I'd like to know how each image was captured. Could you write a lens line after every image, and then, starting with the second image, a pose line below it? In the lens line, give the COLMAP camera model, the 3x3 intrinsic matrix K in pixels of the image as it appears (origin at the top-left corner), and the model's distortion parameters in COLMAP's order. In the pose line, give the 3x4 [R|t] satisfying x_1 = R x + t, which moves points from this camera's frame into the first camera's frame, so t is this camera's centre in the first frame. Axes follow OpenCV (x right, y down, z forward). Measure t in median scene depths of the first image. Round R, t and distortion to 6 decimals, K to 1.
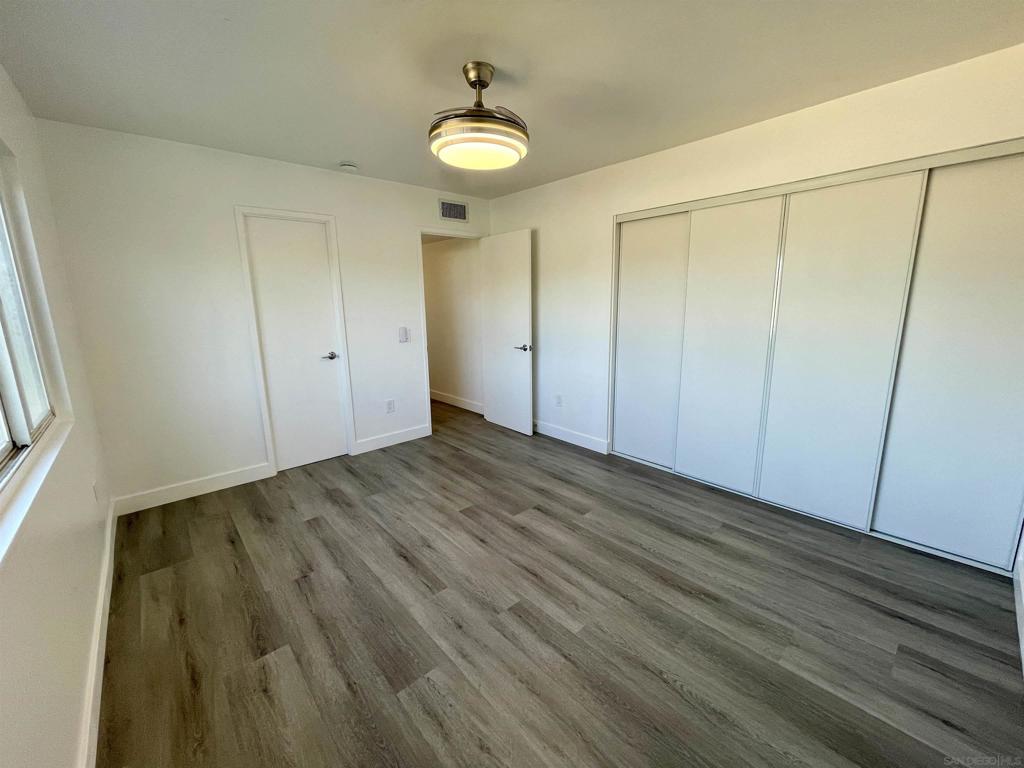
lens RADIAL K [[415.0, 0, 510.9], [0, 415.0, 381.4], [0, 0, 1]] dist [-0.001441, 0.000186]
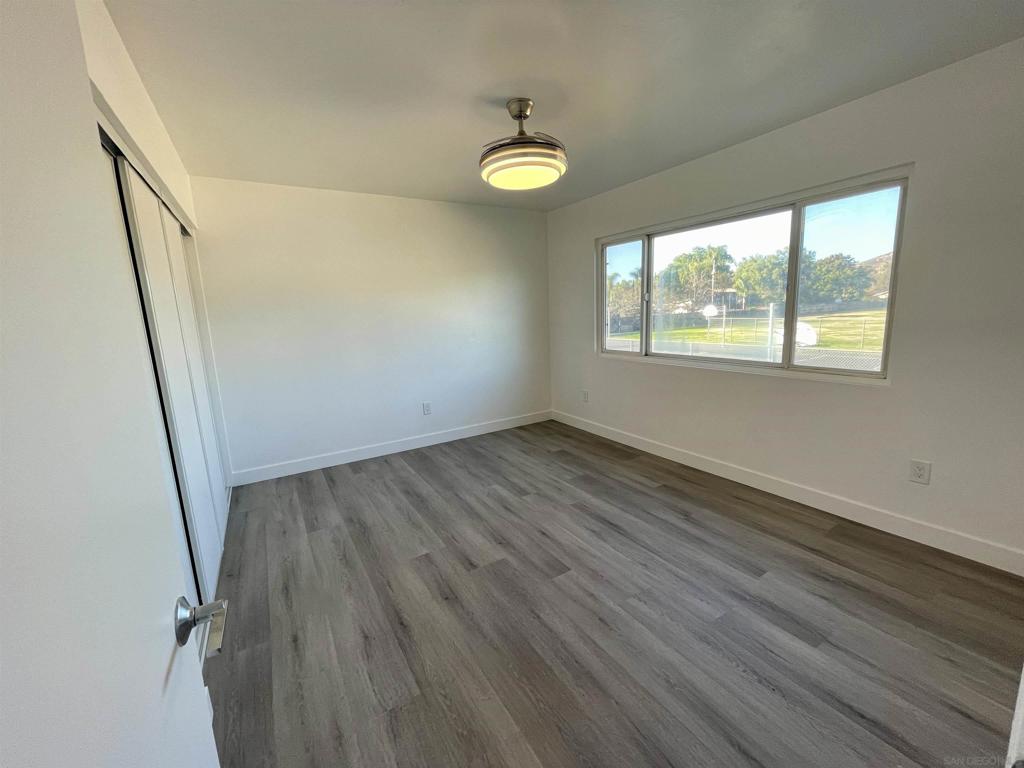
lens RADIAL K [[415.0, 0, 510.9], [0, 415.0, 381.4], [0, 0, 1]] dist [-0.001441, 0.000186]
pose [[-0.982555, 0.025013, 0.184283, -0.192919], [0.089641, 0.931904, 0.351454, -0.352335], [-0.162943, 0.361842, -0.917889, 1.855933]]
